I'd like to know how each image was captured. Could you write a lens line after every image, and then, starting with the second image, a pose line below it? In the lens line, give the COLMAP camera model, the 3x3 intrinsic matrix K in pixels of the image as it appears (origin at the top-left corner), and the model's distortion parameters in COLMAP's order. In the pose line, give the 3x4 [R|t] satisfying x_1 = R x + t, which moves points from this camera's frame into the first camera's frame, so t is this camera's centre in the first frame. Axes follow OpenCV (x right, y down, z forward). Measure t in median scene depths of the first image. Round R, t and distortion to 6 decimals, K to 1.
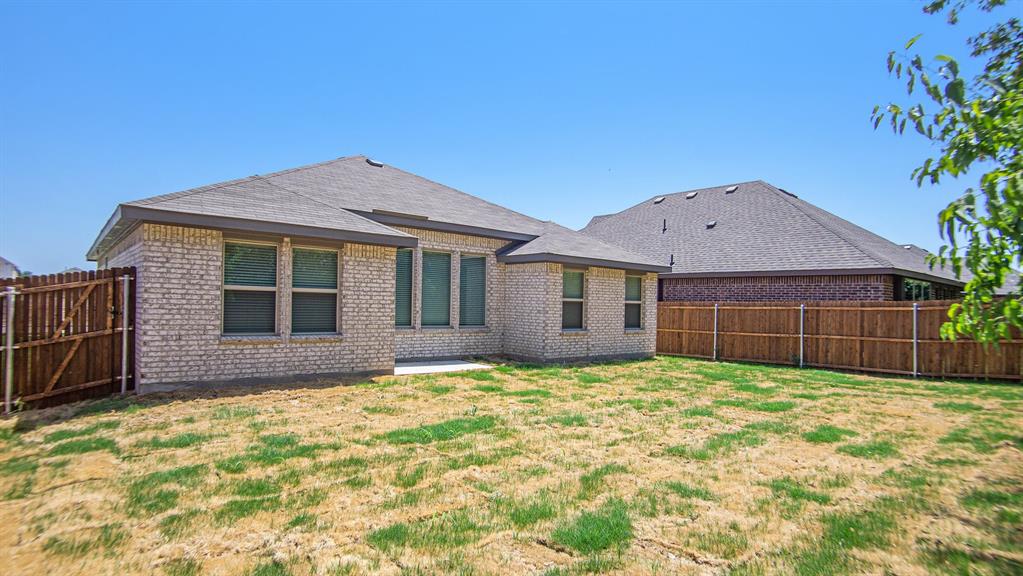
lens RADIAL K [[542.1, 0, 511.5], [0, 542.1, 288.0], [0, 0, 1]] dist [-0.005933, 0.000749]
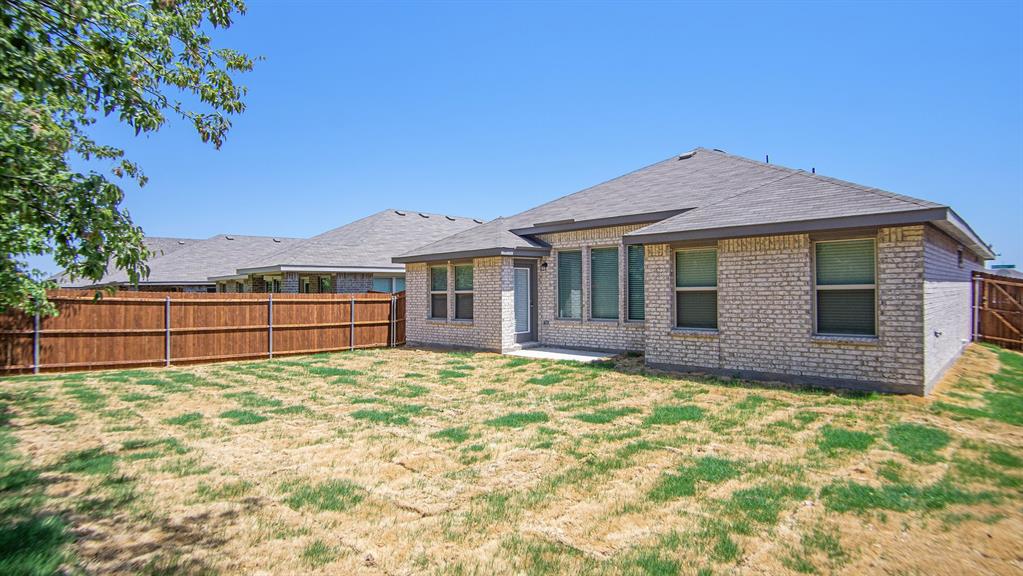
lens RADIAL K [[542.1, 0, 511.5], [0, 542.1, 288.0], [0, 0, 1]] dist [-0.005933, 0.000749]
pose [[0.113746, -0.041636, -0.992637, 0.919253], [0.038127, 0.998568, -0.037516, 0.043788], [0.992778, -0.033579, 0.115171, 0.740210]]
